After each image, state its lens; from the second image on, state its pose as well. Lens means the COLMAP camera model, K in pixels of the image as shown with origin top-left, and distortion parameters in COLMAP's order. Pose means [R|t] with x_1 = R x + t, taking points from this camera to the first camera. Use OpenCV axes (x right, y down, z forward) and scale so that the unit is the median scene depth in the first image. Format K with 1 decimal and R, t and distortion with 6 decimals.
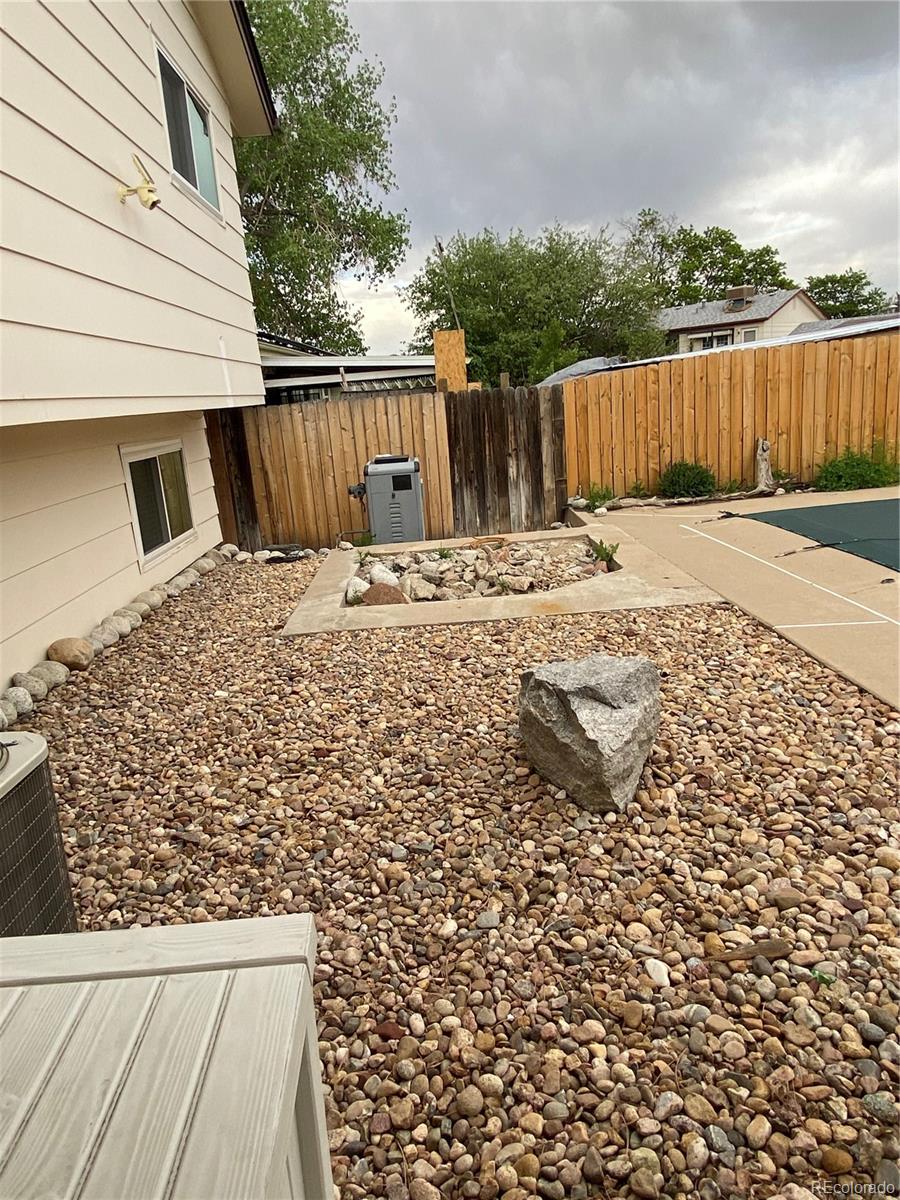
lens RADIAL K [[817.6, 0, 434.4], [0, 817.6, 581.6], [0, 0, 1]] dist [0.067724, -0.078399]
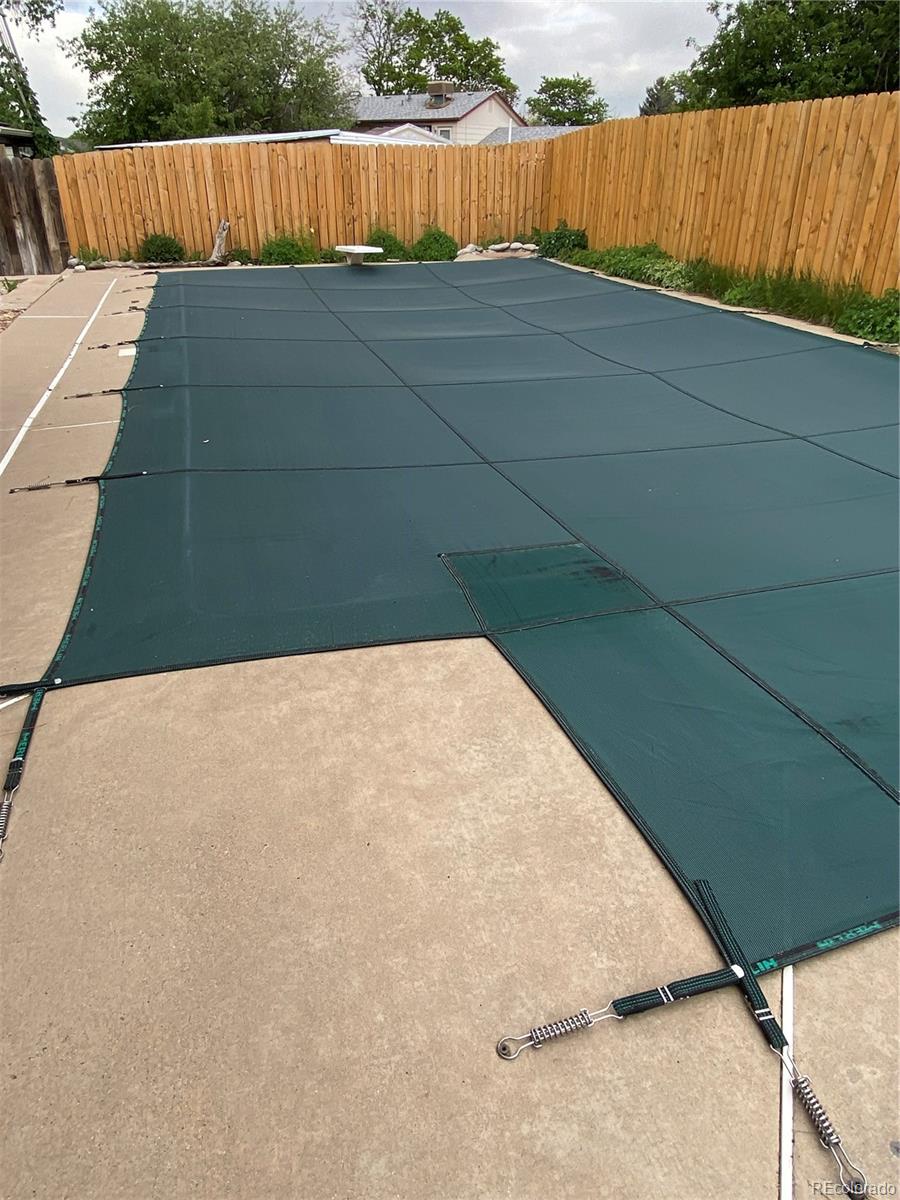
lens RADIAL K [[814.4, 0, 442.0], [0, 814.4, 597.9], [0, 0, 1]] dist [0.083839, -0.100893]
pose [[0.968367, -0.038802, 0.246494, 1.294619], [-0.020991, 0.971667, 0.235422, 0.316837], [-0.248645, -0.233149, 0.940115, -1.561236]]
